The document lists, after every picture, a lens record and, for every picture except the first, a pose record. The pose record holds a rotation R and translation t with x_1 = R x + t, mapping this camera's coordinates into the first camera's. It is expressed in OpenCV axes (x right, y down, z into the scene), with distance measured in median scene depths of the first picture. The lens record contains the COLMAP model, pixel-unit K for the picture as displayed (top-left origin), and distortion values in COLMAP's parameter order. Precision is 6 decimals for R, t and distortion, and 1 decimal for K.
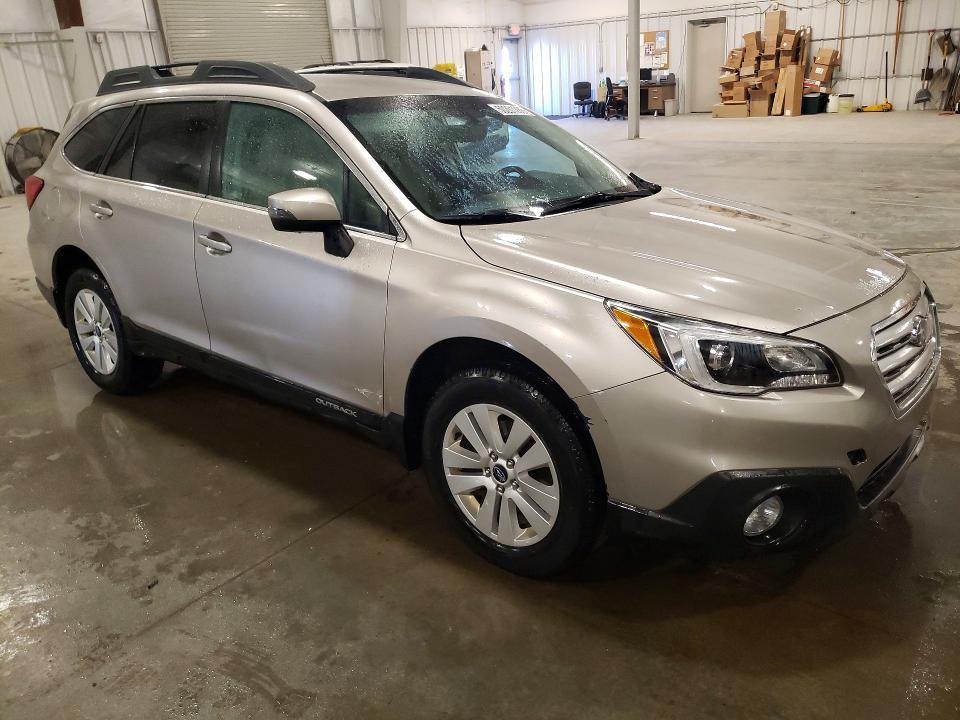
lens RADIAL K [[755.8, 0, 480.0], [0, 755.8, 360.0], [0, 0, 1]] dist [-0.006286, -0.002121]
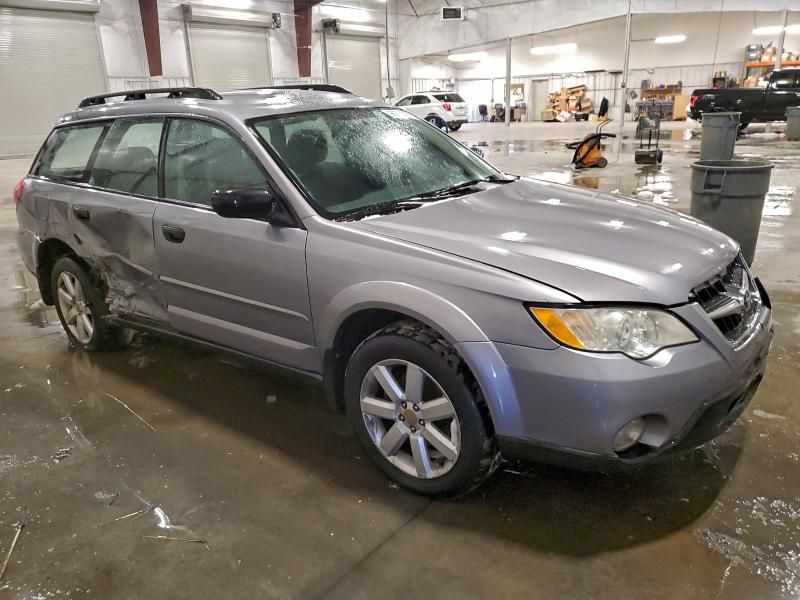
lens RADIAL K [[635.4, 0, 417.6], [0, 635.4, 302.6], [0, 0, 1]] dist [-0.012152, -0.003083]
pose [[0.999081, 0.010409, 0.041590, -0.122795], [-0.008491, 0.998905, -0.046014, 0.275741], [-0.042023, 0.045619, 0.998075, -0.768639]]
